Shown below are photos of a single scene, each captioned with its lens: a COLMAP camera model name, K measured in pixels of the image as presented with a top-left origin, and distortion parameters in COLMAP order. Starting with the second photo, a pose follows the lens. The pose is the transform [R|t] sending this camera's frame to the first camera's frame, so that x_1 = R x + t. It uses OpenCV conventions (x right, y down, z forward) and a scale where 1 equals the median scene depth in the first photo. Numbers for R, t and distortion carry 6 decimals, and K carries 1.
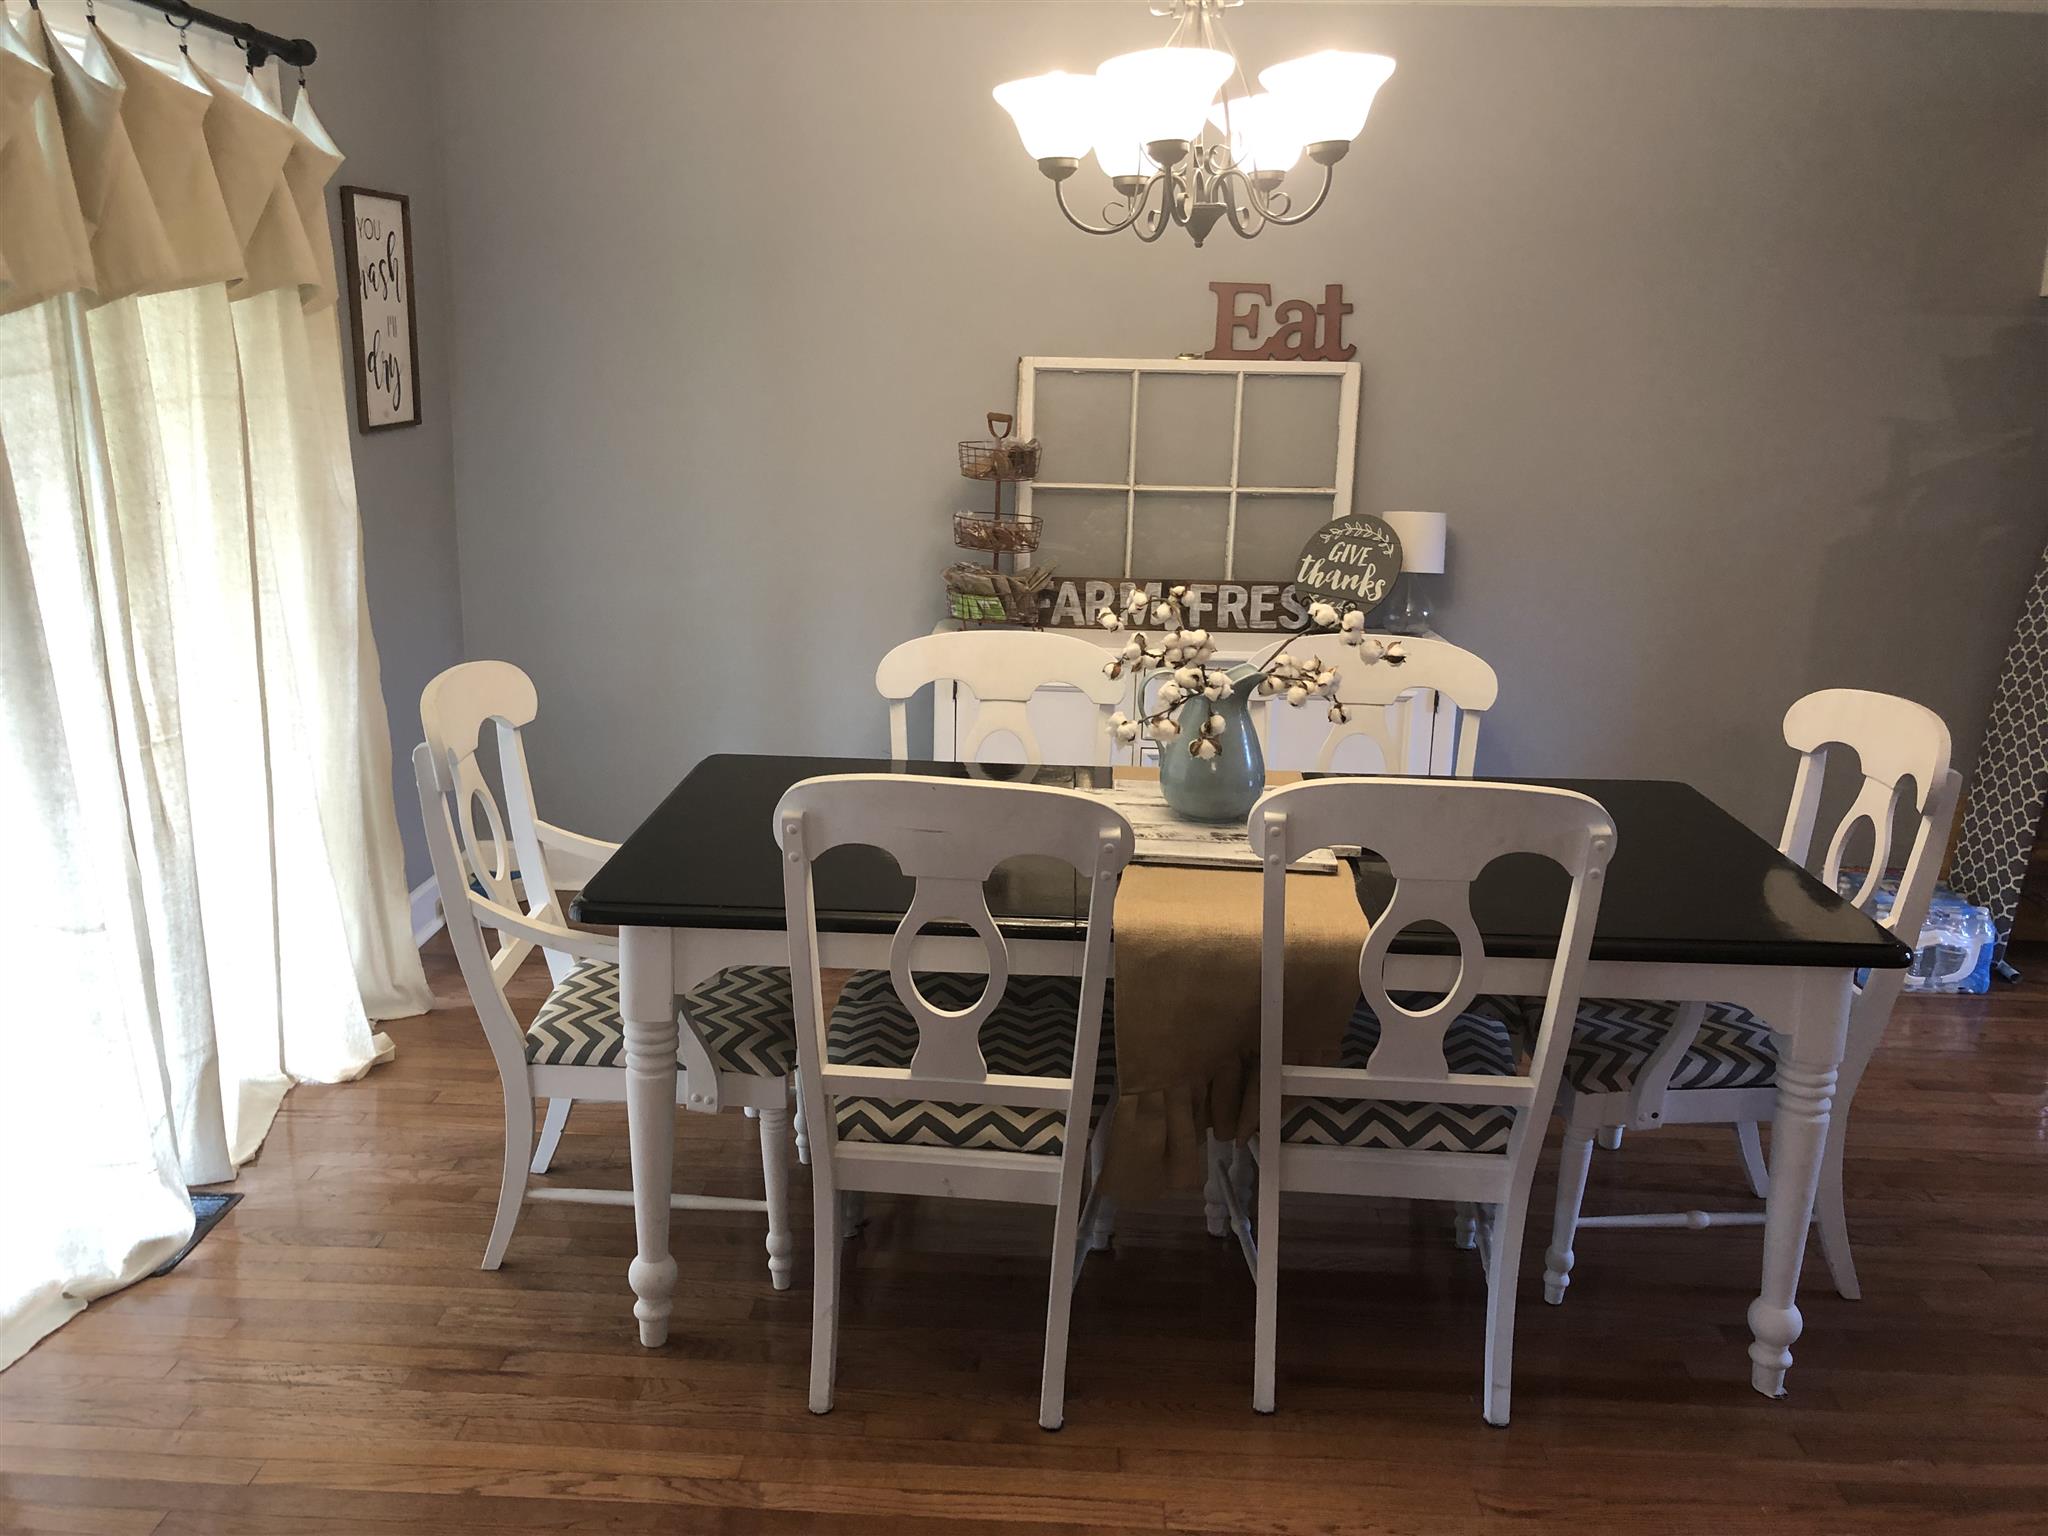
lens RADIAL K [[1676.4, 0, 1033.7], [0, 1676.4, 778.4], [0, 0, 1]] dist [0.050560, -0.023337]
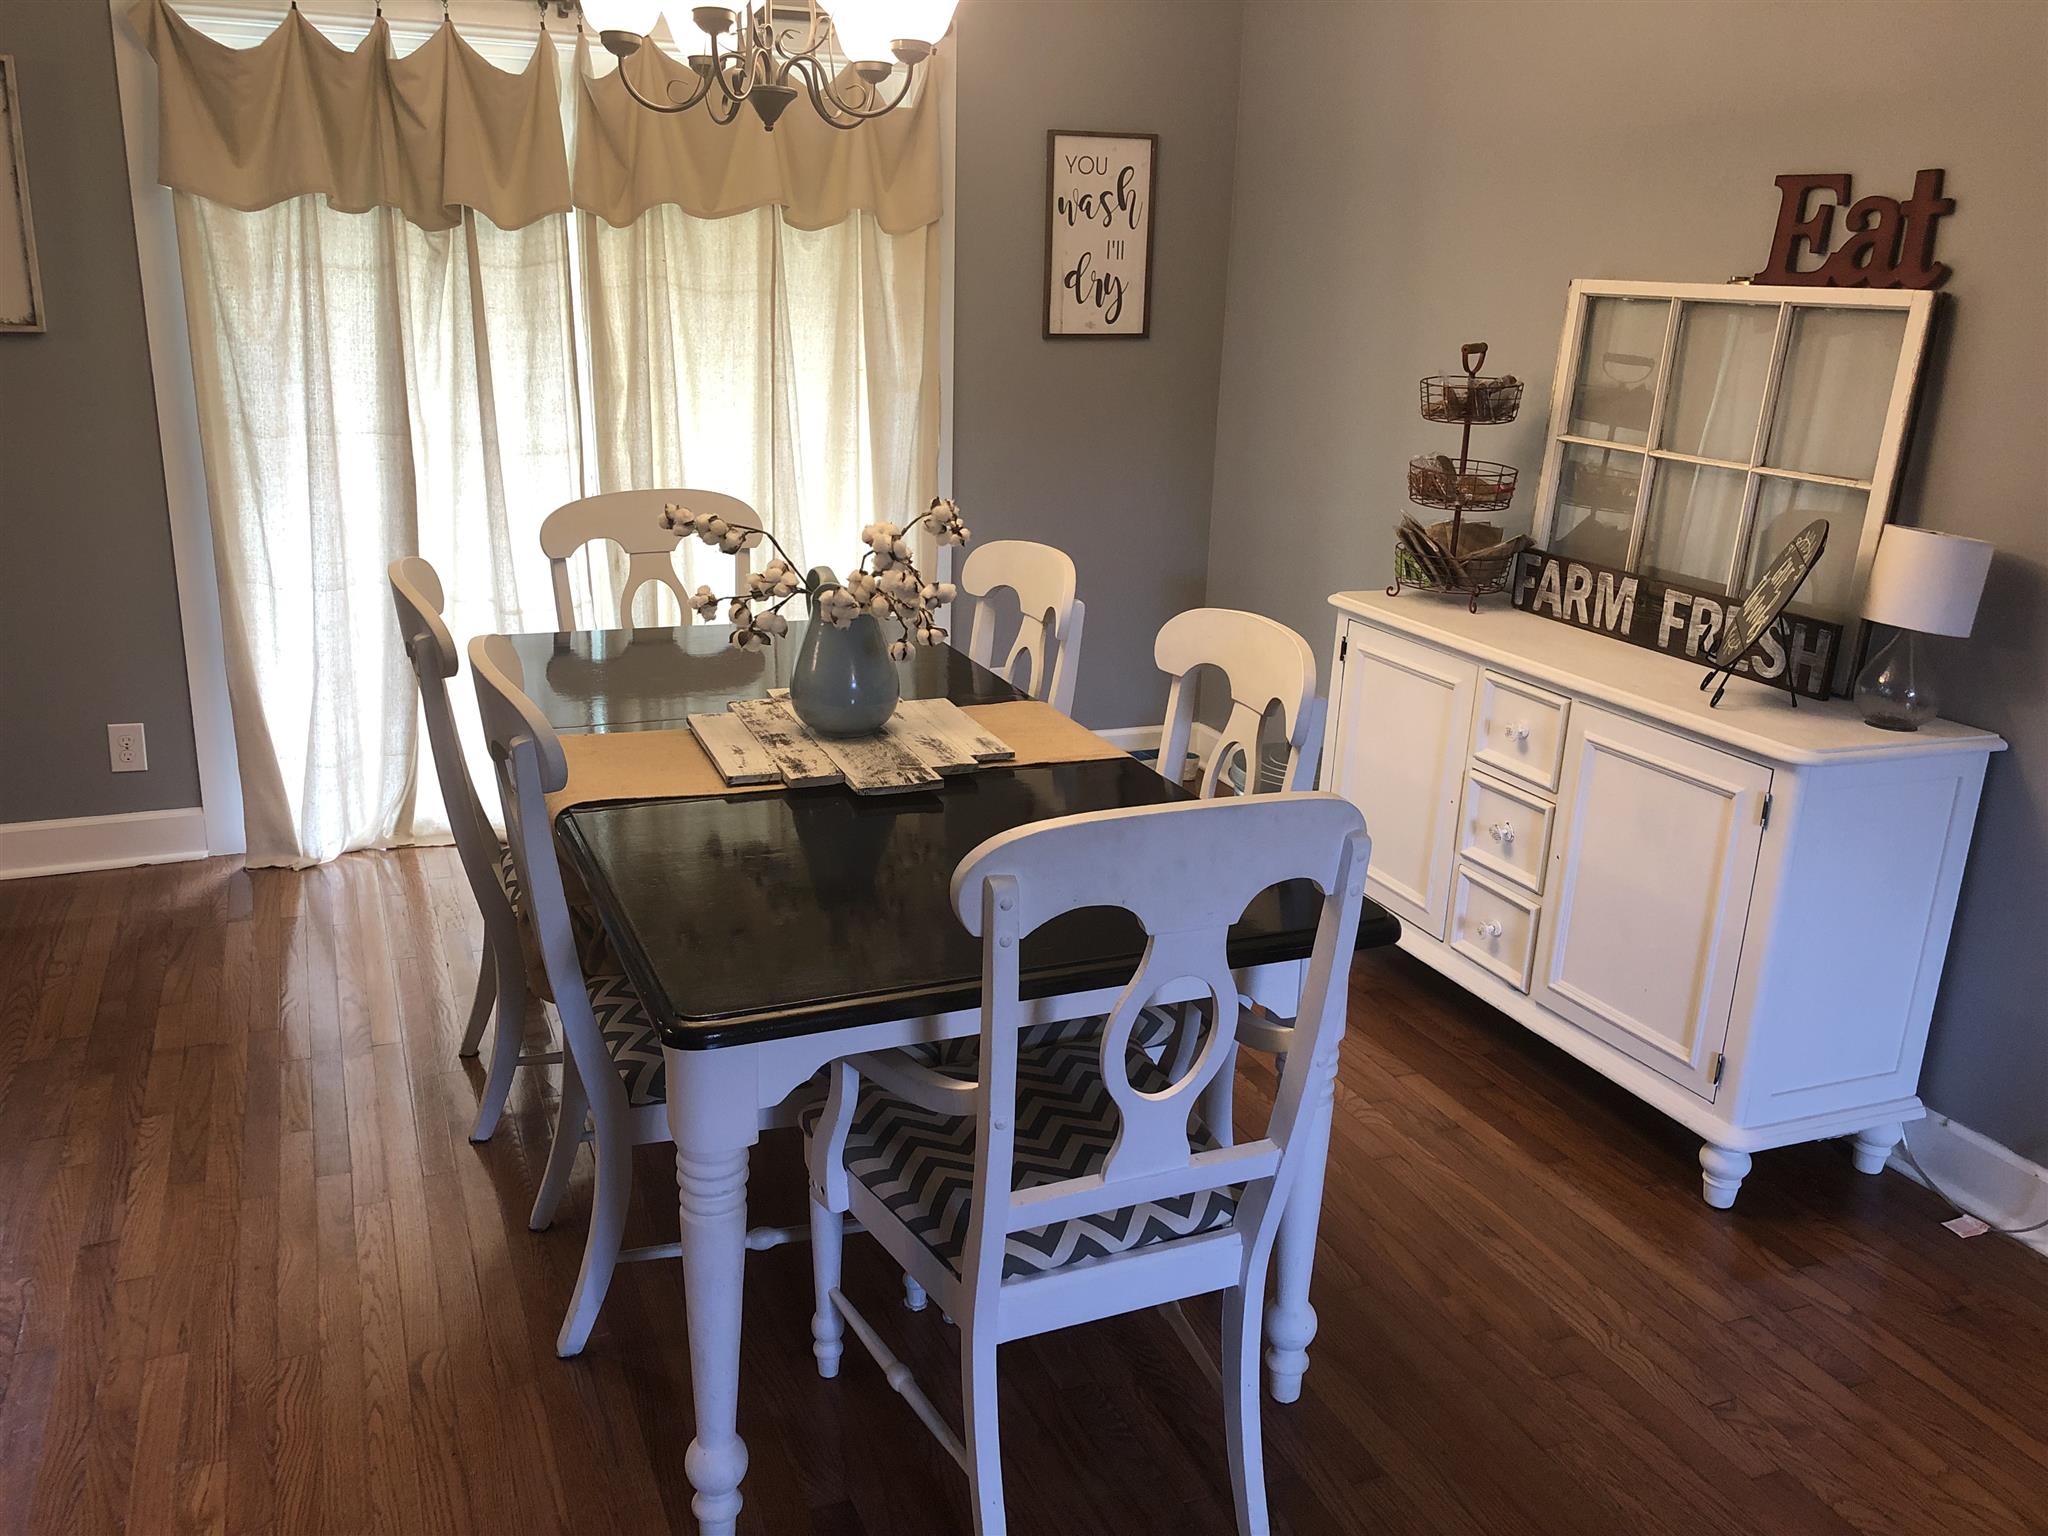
lens RADIAL K [[1676.4, 0, 1030.6], [0, 1676.4, 762.0], [0, 0, 1]] dist [0.050560, -0.023337]
pose [[0.428547, 0.258060, -0.865883, 0.647527], [-0.253170, 0.954250, 0.159096, -0.091360], [0.867325, 0.151035, 0.474274, 0.418810]]
